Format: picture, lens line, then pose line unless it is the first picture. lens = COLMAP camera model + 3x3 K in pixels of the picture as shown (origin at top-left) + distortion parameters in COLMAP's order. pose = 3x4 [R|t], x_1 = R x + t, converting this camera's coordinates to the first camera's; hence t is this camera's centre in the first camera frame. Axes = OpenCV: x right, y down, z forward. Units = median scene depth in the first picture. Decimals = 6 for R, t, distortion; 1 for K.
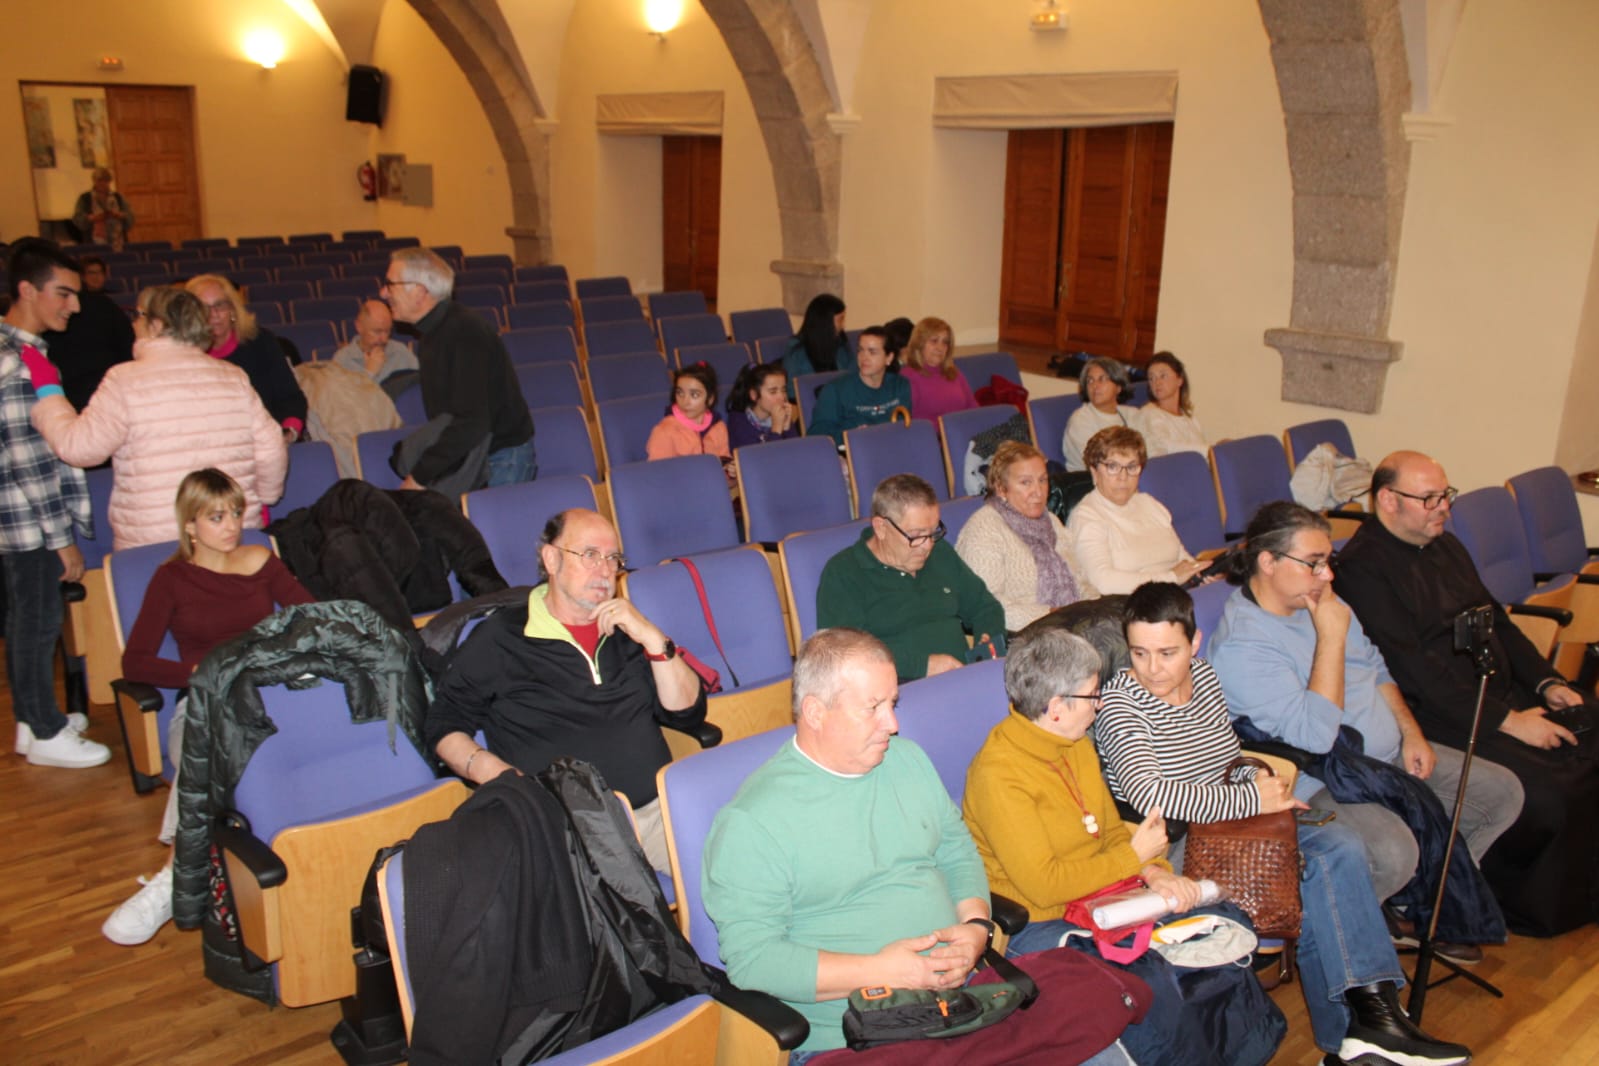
lens RADIAL K [[1312.4, 0, 814.9], [0, 1312.4, 526.4], [0, 0, 1]] dist [-0.164874, 0.142110]
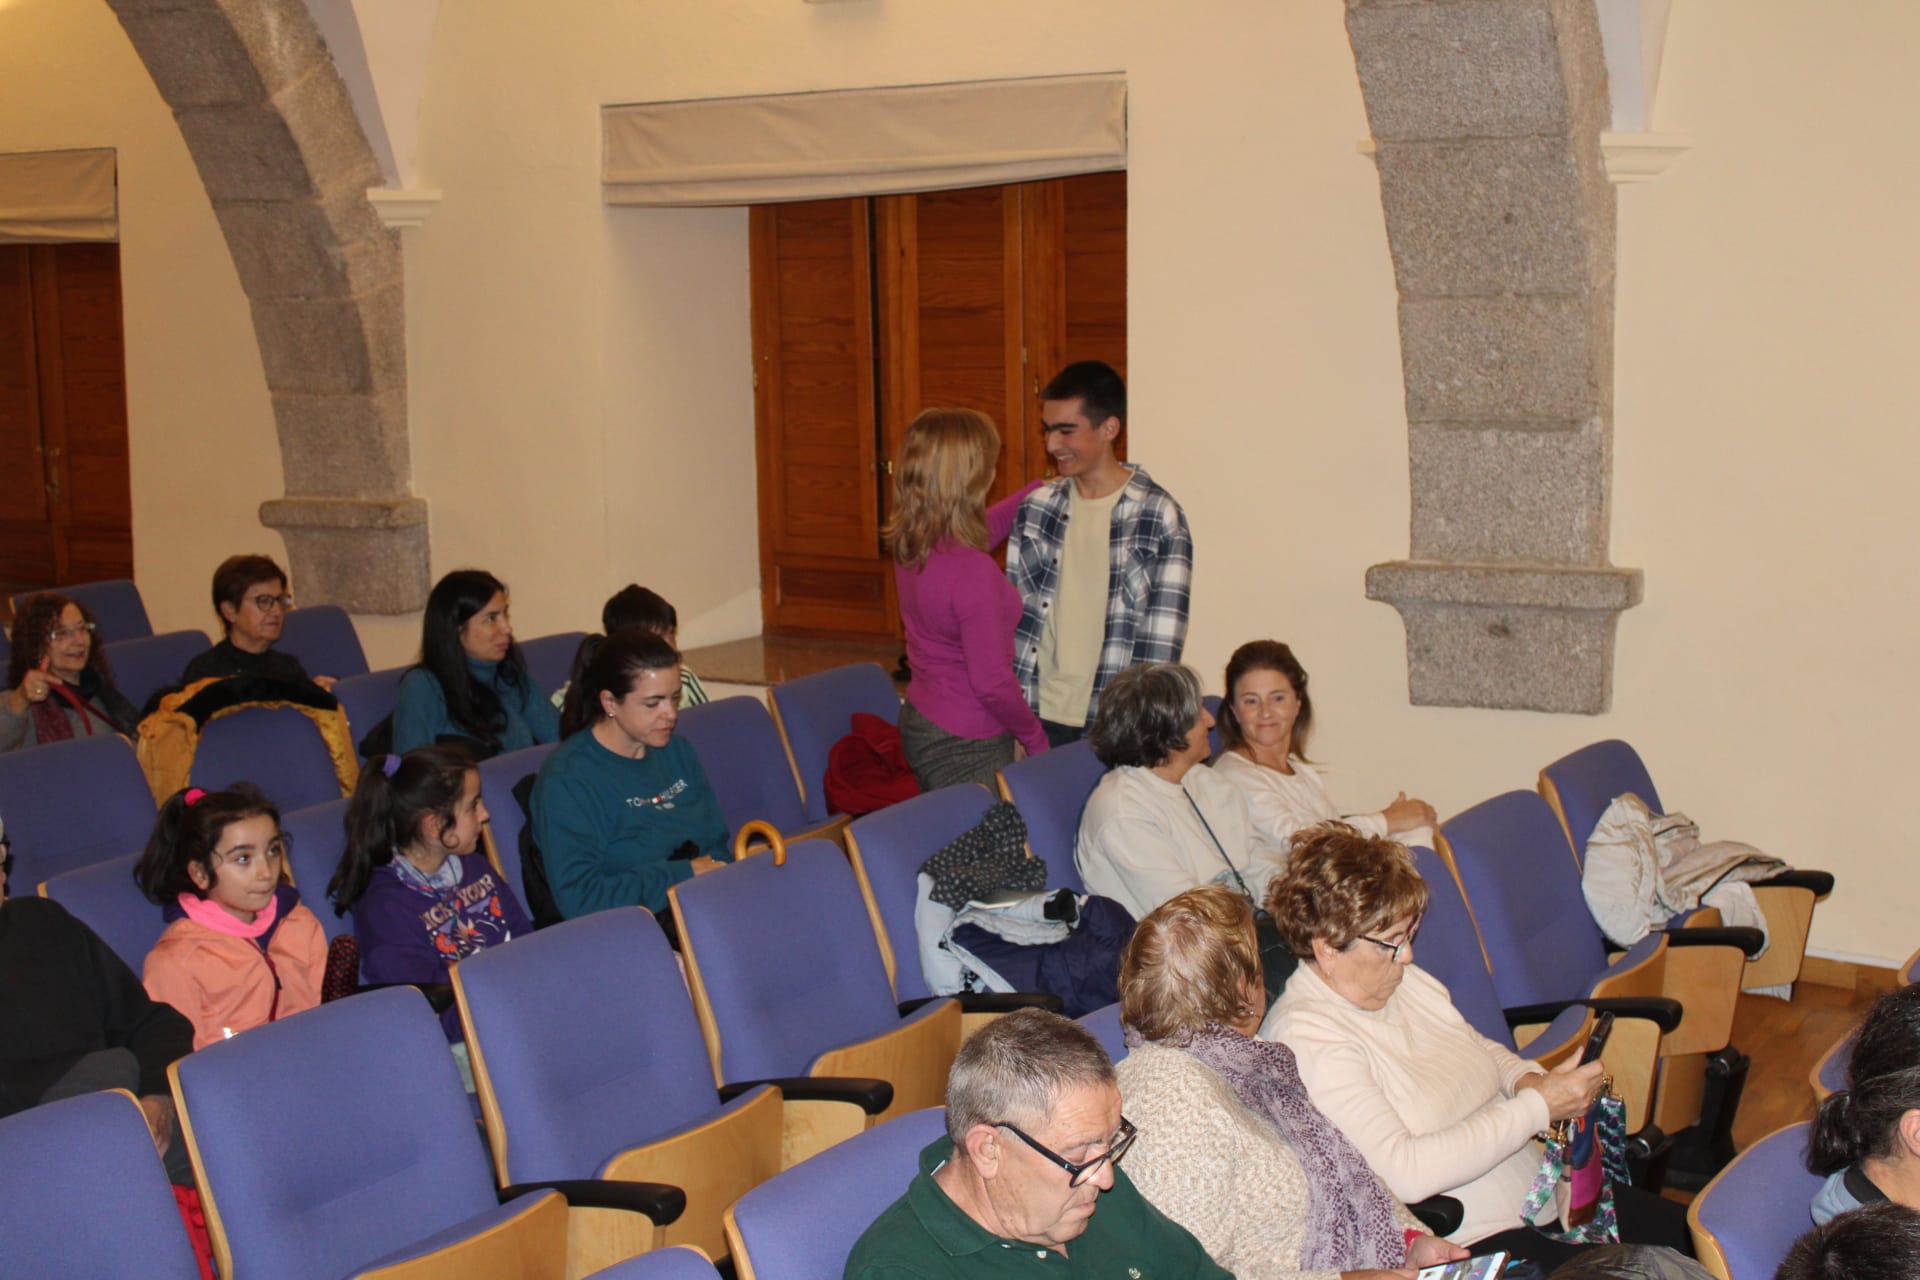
lens RADIAL K [[2469.3, 0, 963.8], [0, 2469.3, 632.0], [0, 0, 1]] dist [-0.066217, 0.099762]
pose [[0.949731, -0.081844, 0.302180, -0.088280], [0.120747, 0.986304, -0.112364, -0.037491], [-0.288845, 0.143203, 0.946605, 0.131172]]
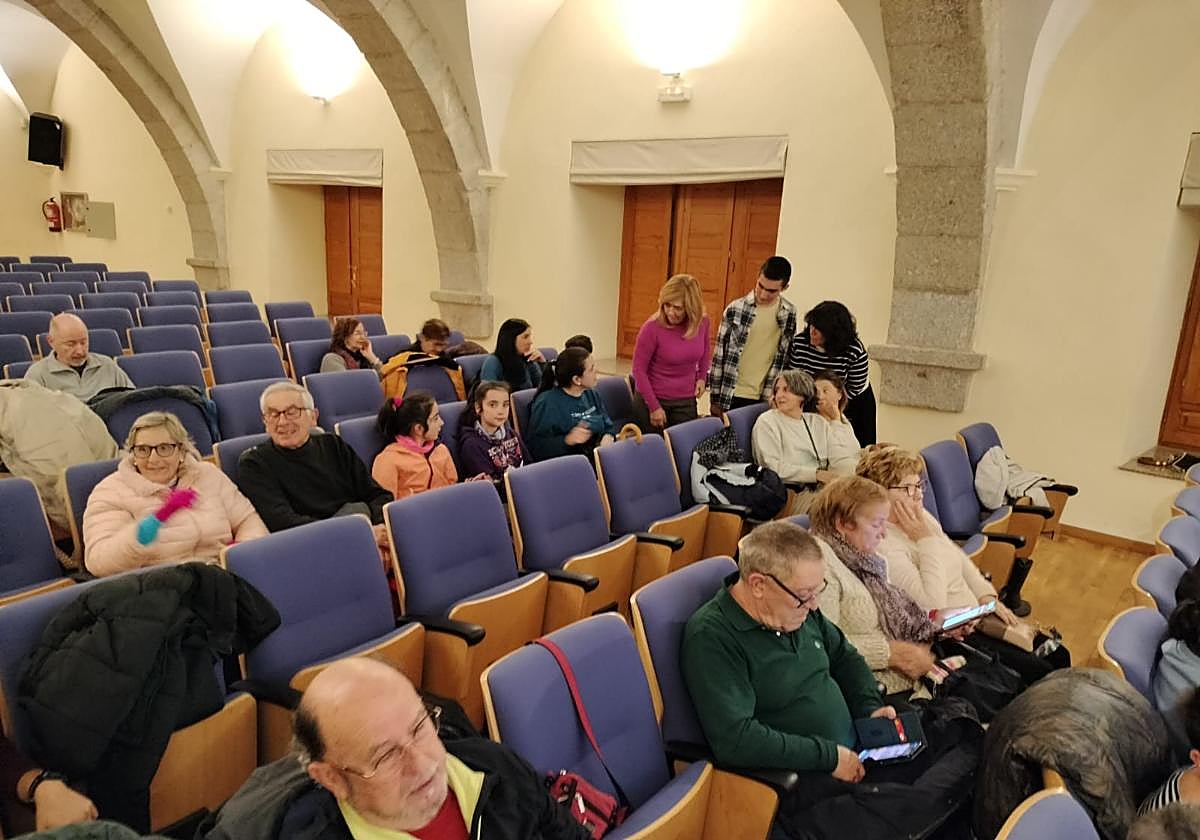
lens RADIAL K [[858.6, 0, 594.1], [0, 858.6, 449.2], [0, 0, 1]] dist [0.060426, -0.071412]
pose [[0.975122, -0.025093, 0.220243, -0.091468], [0.031138, 0.999226, -0.024019, -0.039557], [-0.219470, 0.030280, 0.975149, 0.234785]]
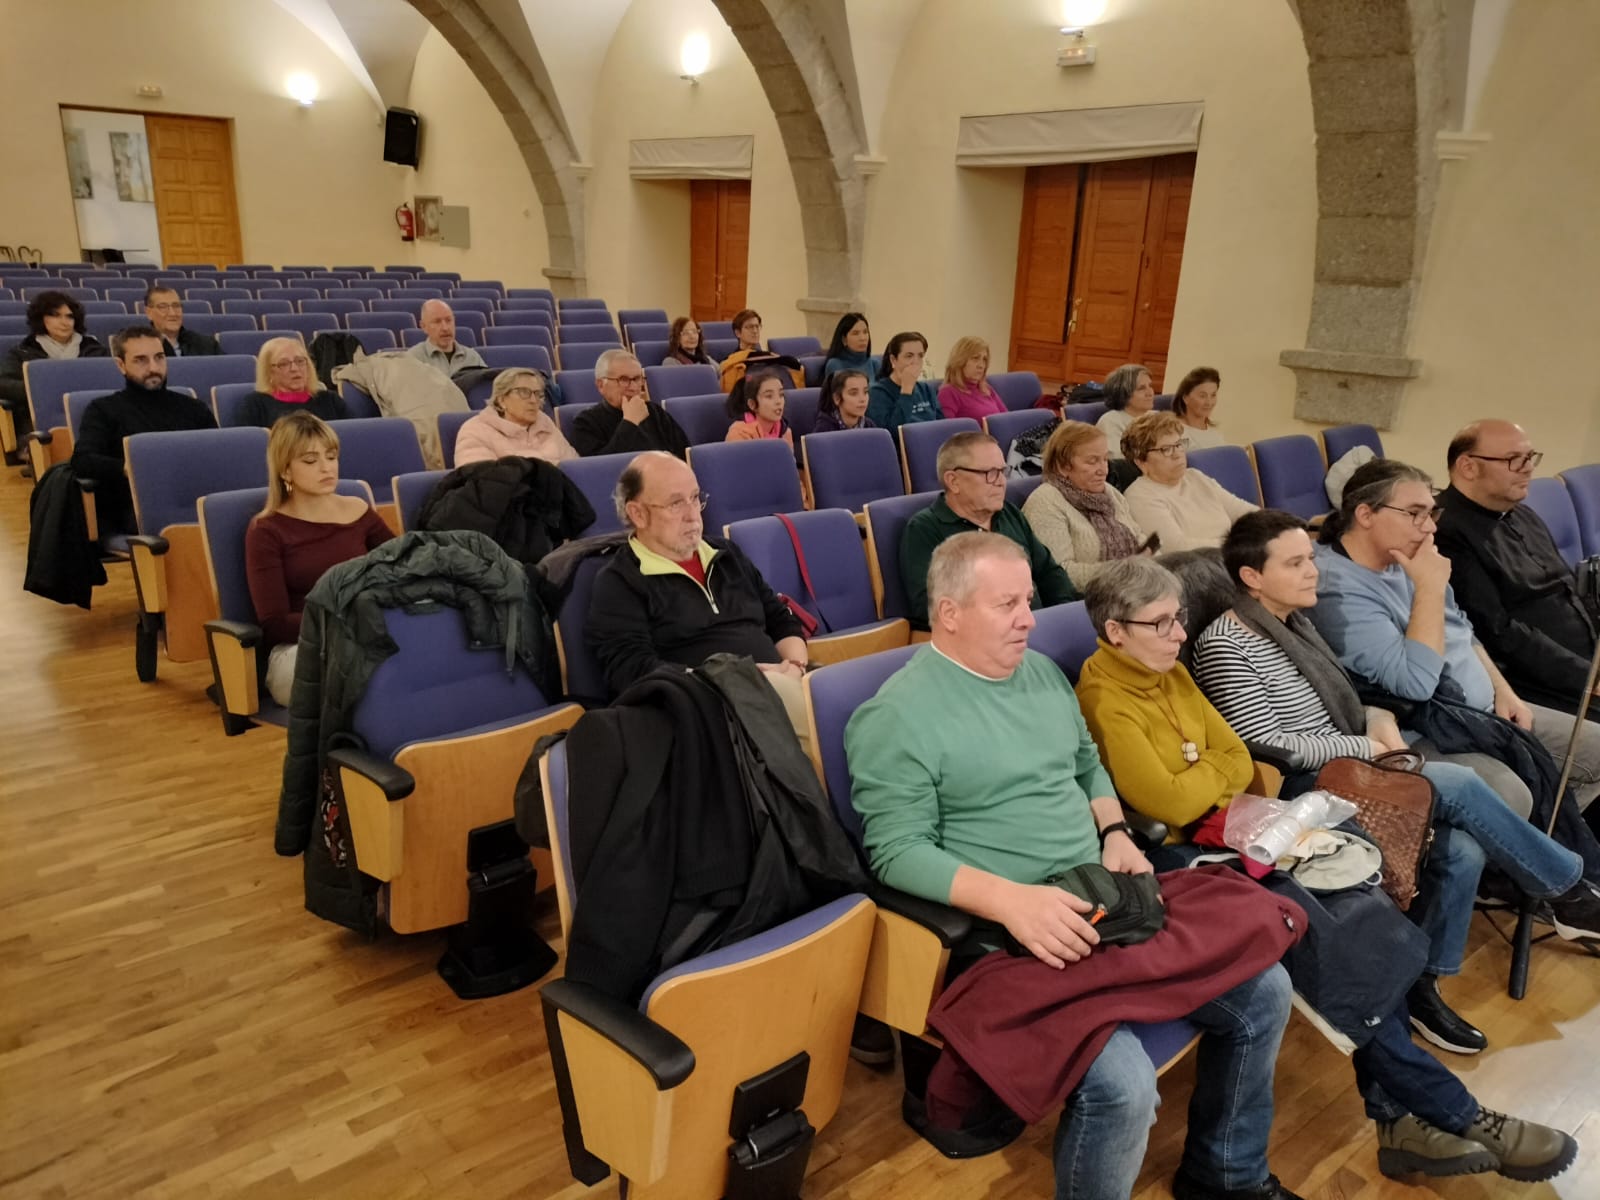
lens RADIAL K [[1169.2, 0, 800.0], [0, 1169.2, 600.0], [0, 0, 1]] dist [0.036256, -0.034593]
pose [[0.999839, 0.017515, 0.003955, -0.042451], [-0.017594, 0.999625, 0.021000, 0.036319], [-0.003585, -0.021066, 0.999772, 0.030861]]
